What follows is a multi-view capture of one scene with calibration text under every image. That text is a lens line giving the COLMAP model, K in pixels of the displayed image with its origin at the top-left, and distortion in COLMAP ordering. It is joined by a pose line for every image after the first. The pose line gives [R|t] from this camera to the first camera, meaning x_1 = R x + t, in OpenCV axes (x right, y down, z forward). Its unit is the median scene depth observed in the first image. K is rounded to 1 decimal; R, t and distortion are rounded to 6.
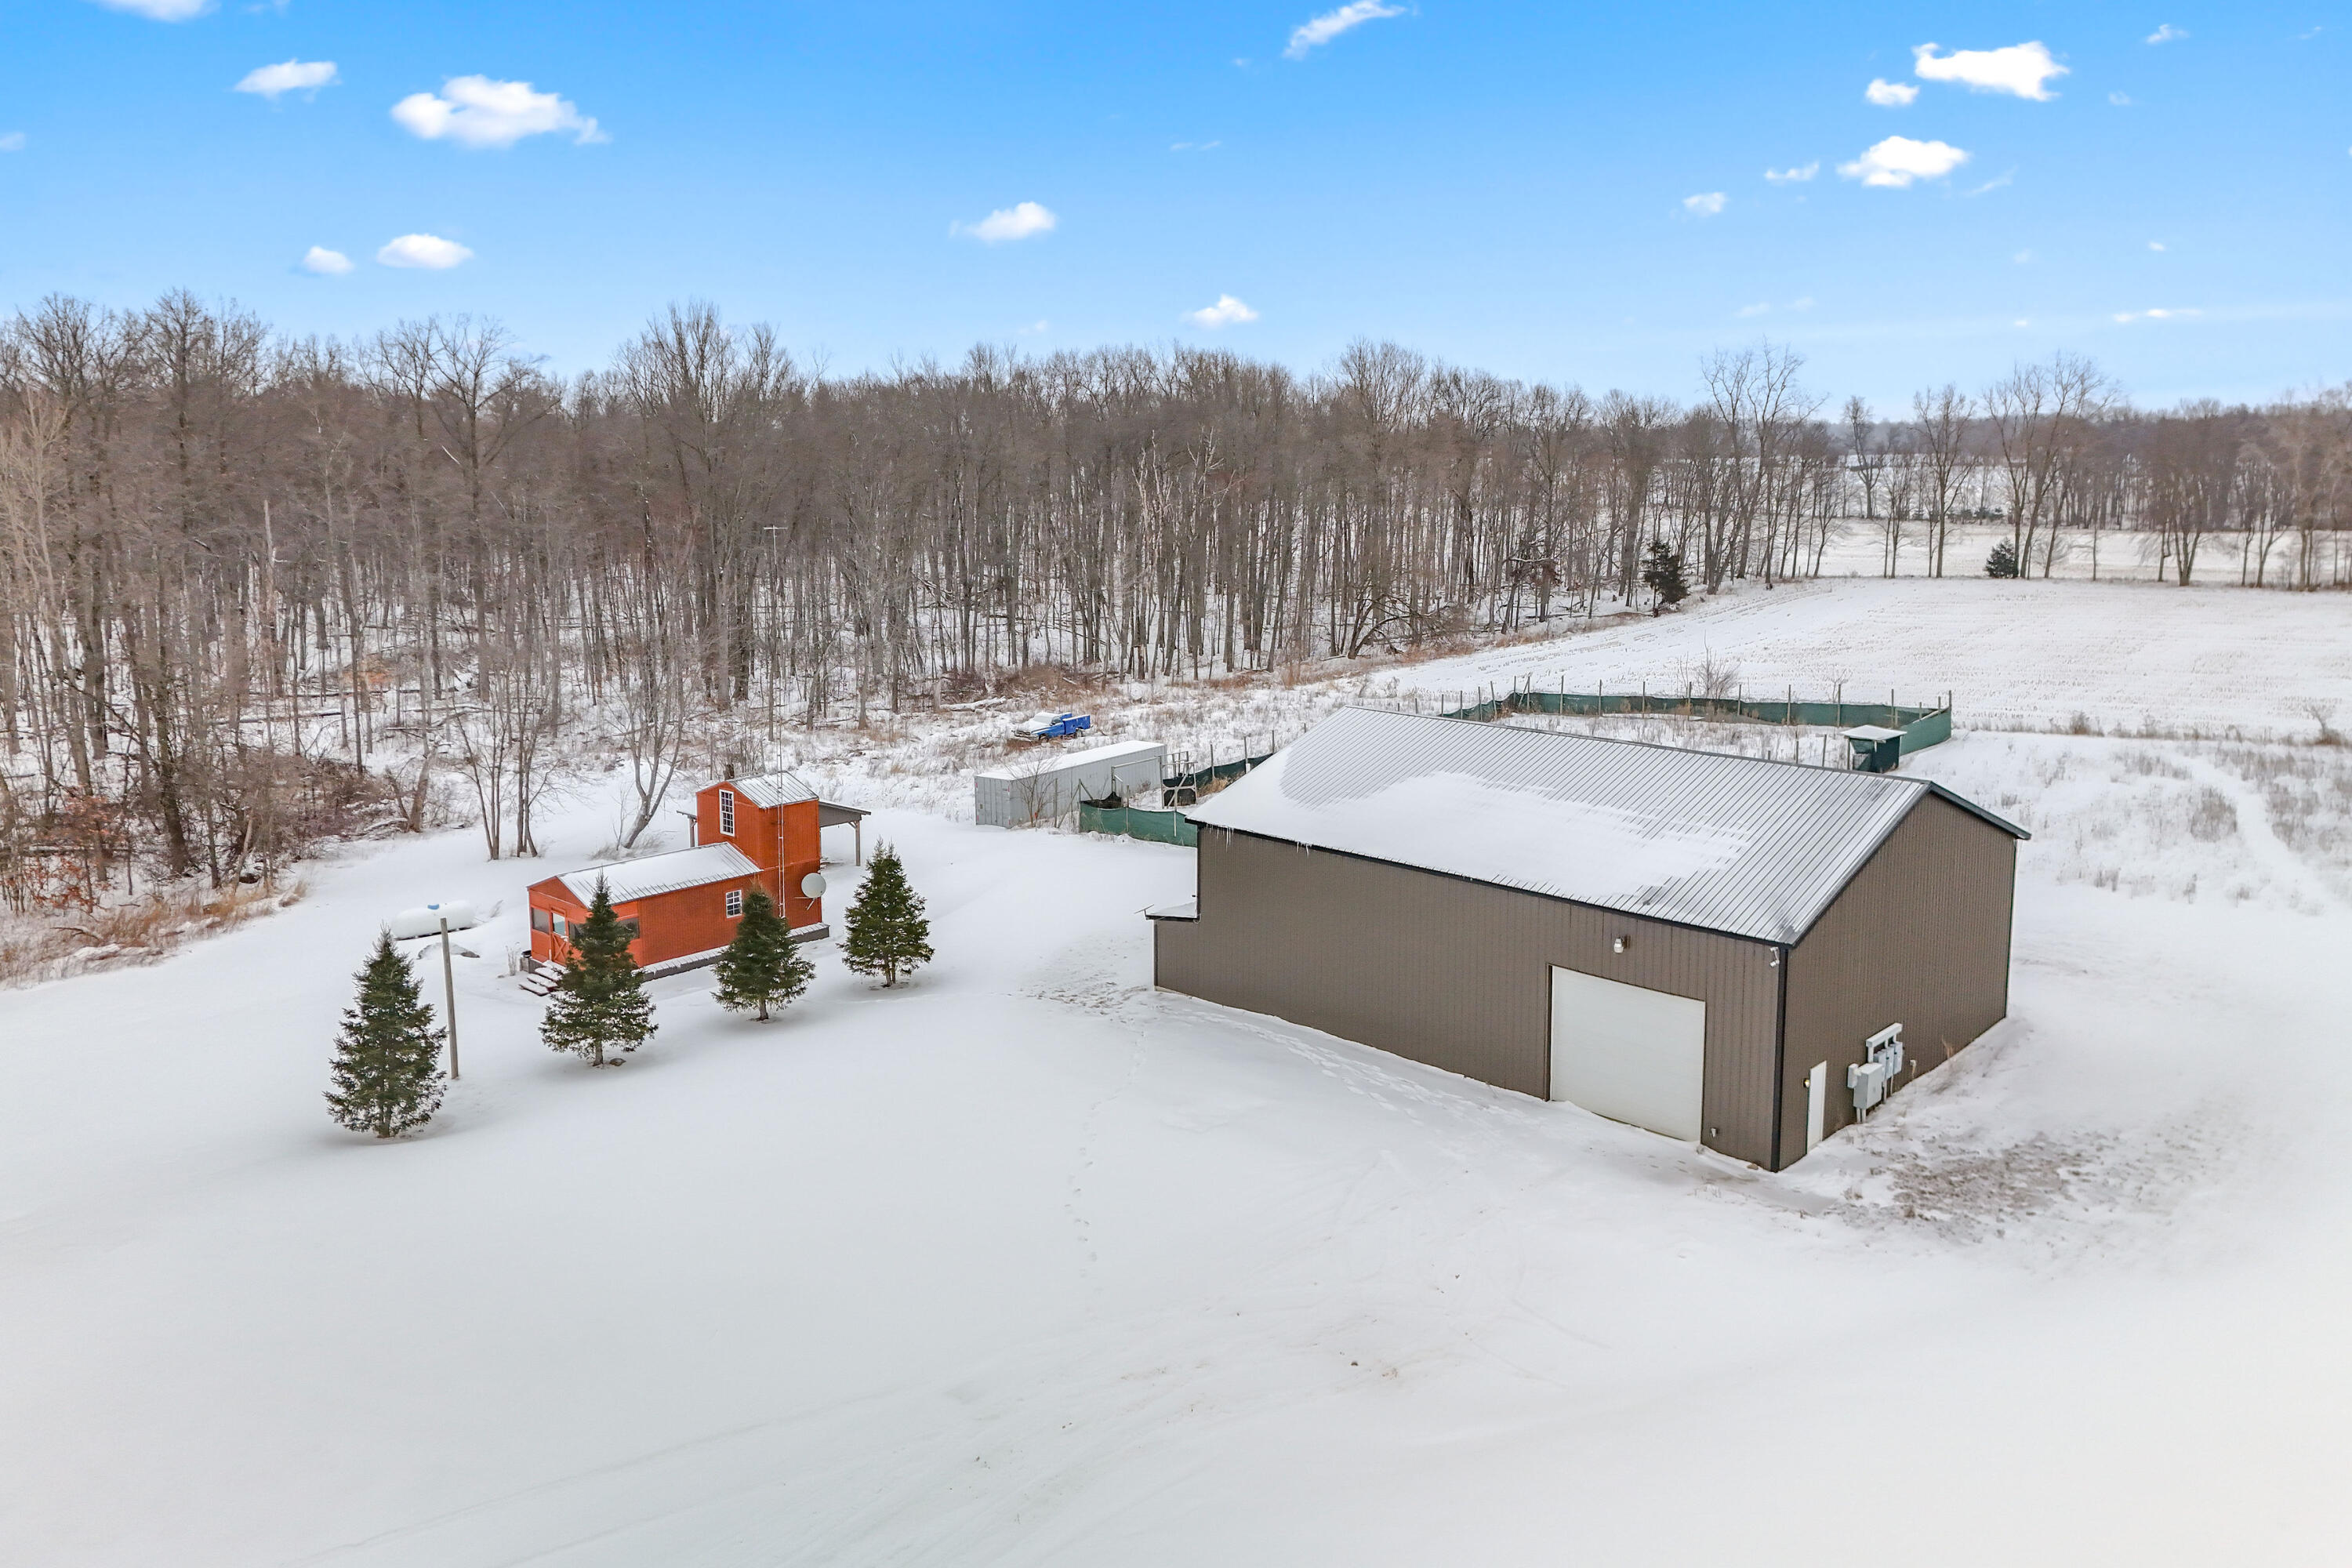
lens RADIAL K [[1732.4, 0, 1180.7], [0, 1732.4, 667.5], [0, 0, 1]] dist [0.110915, -0.113610]
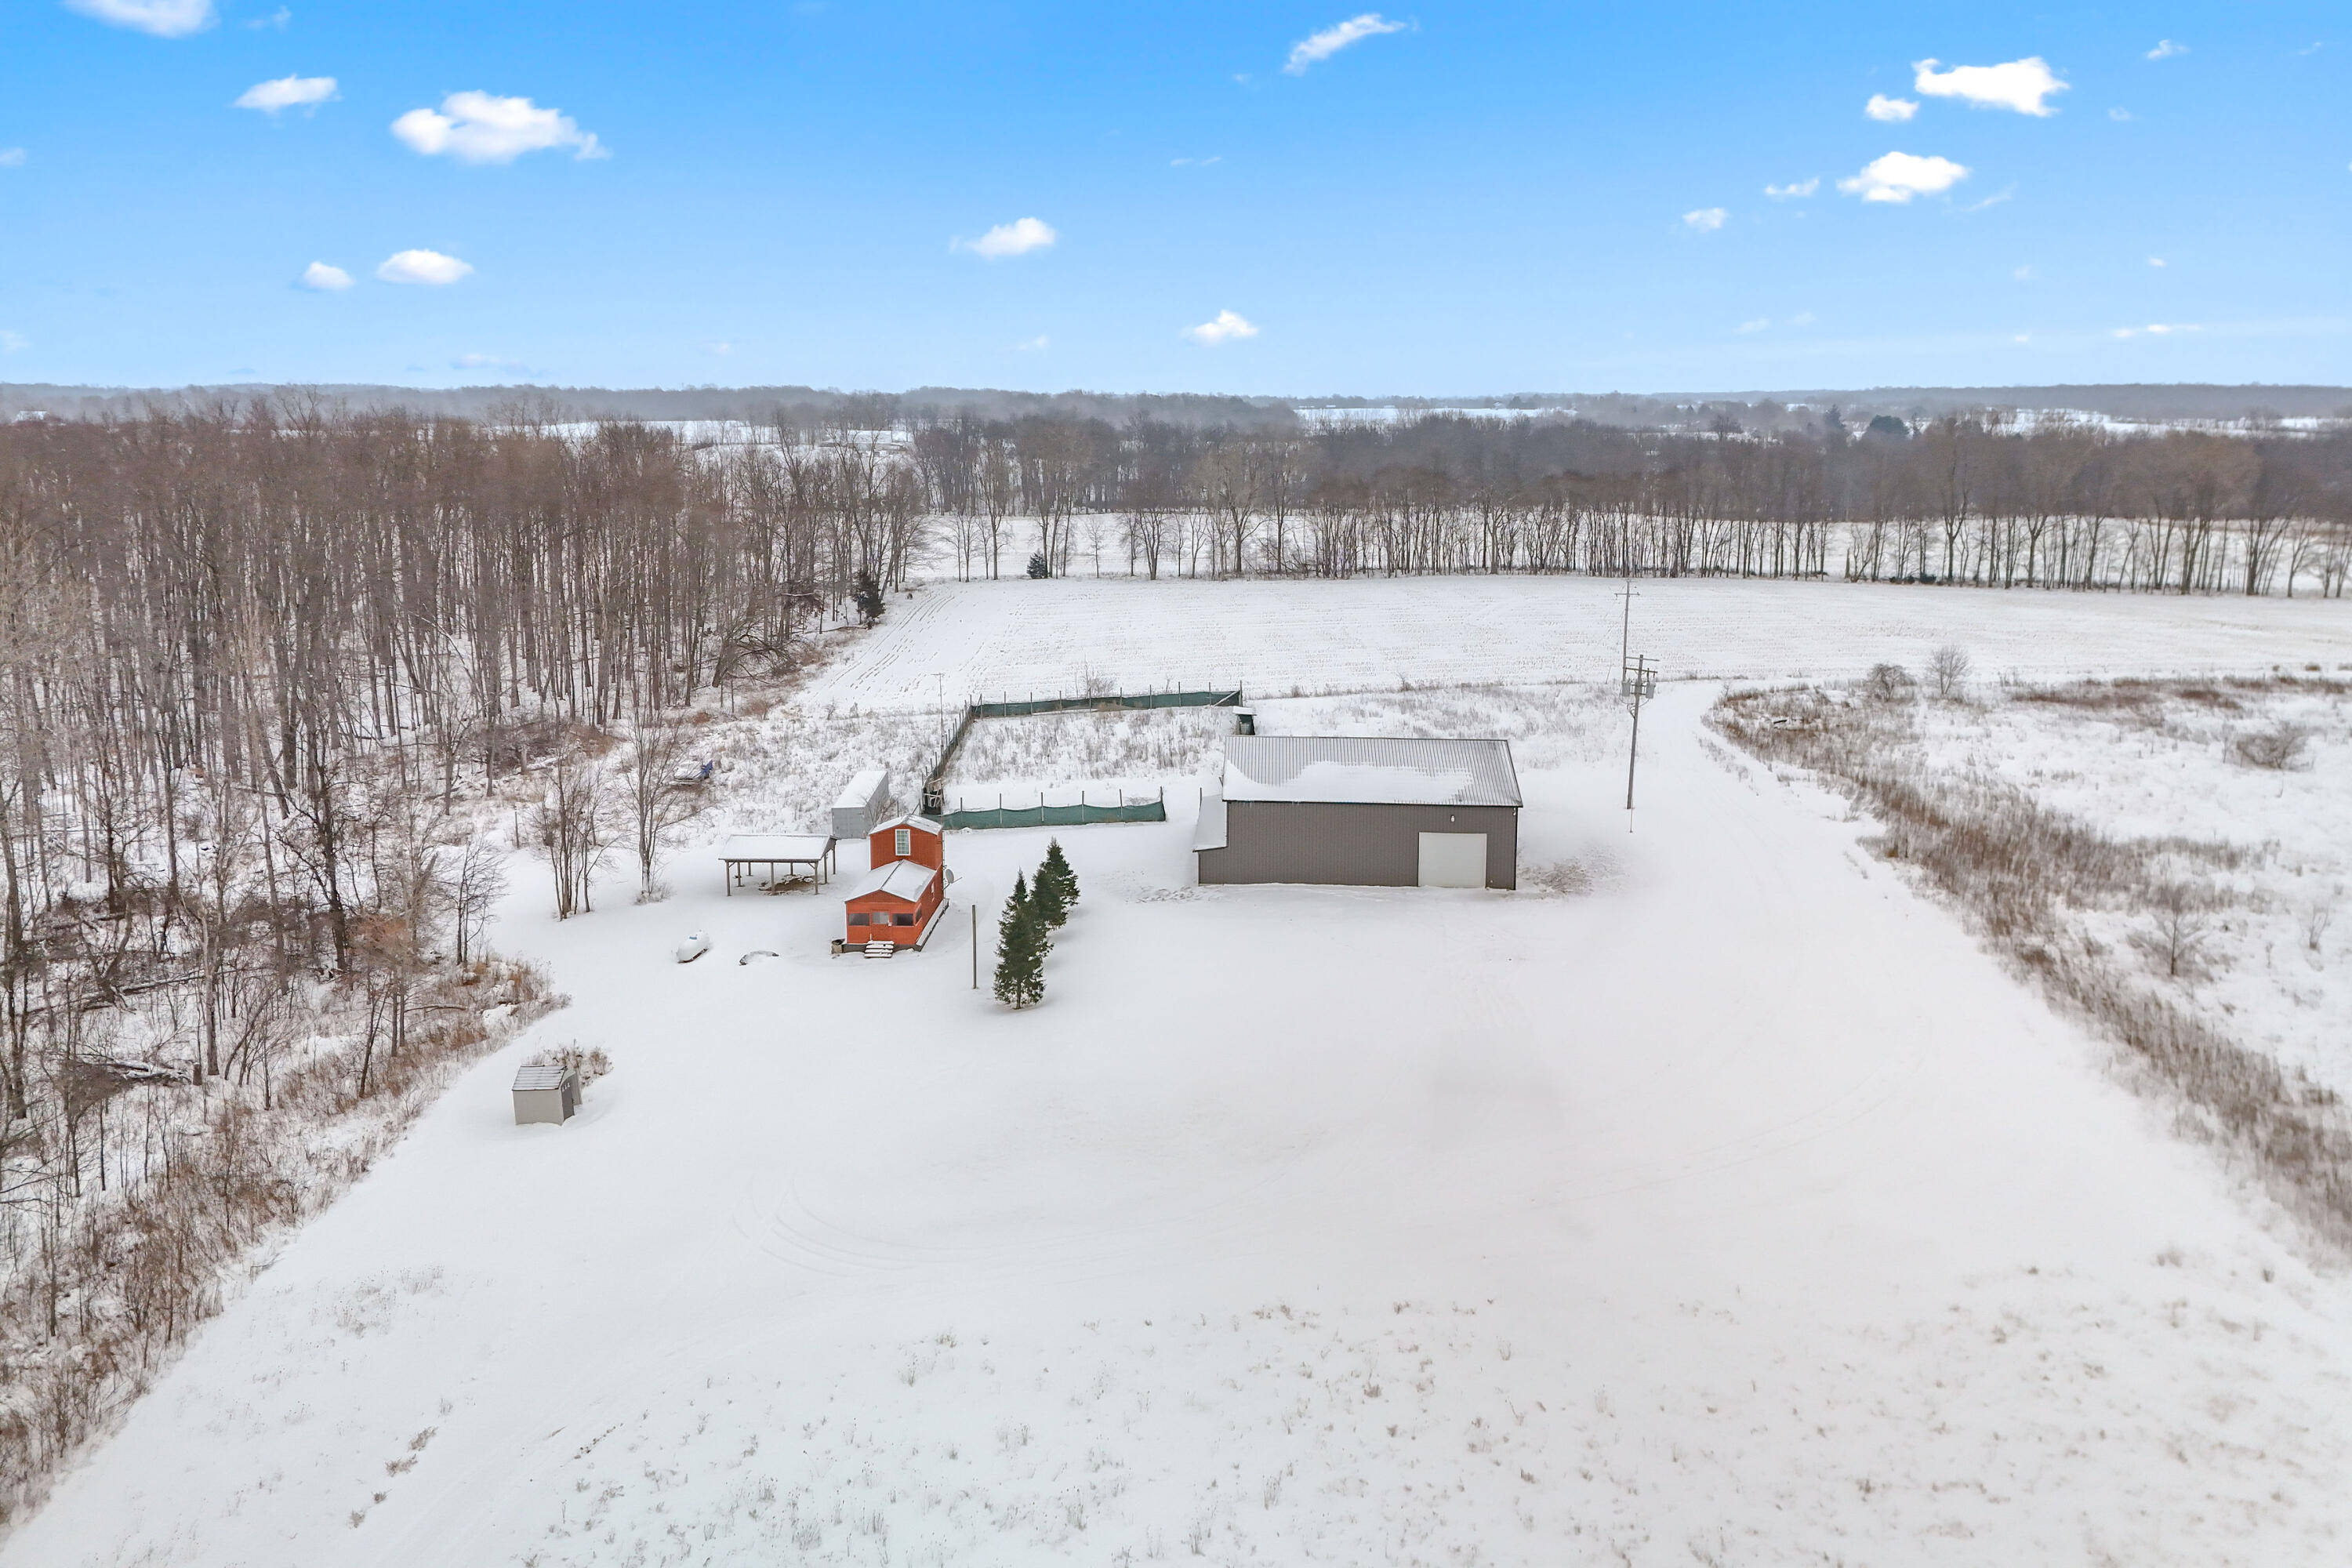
lens RADIAL K [[1732.4, 0, 1180.7], [0, 1732.4, 667.5], [0, 0, 1]] dist [0.110915, -0.113610]
pose [[0.764413, -0.097566, 0.637302, -1.610790], [0.079642, 0.995202, 0.056832, -0.231842], [-0.639789, 0.007313, 0.768515, -0.689345]]
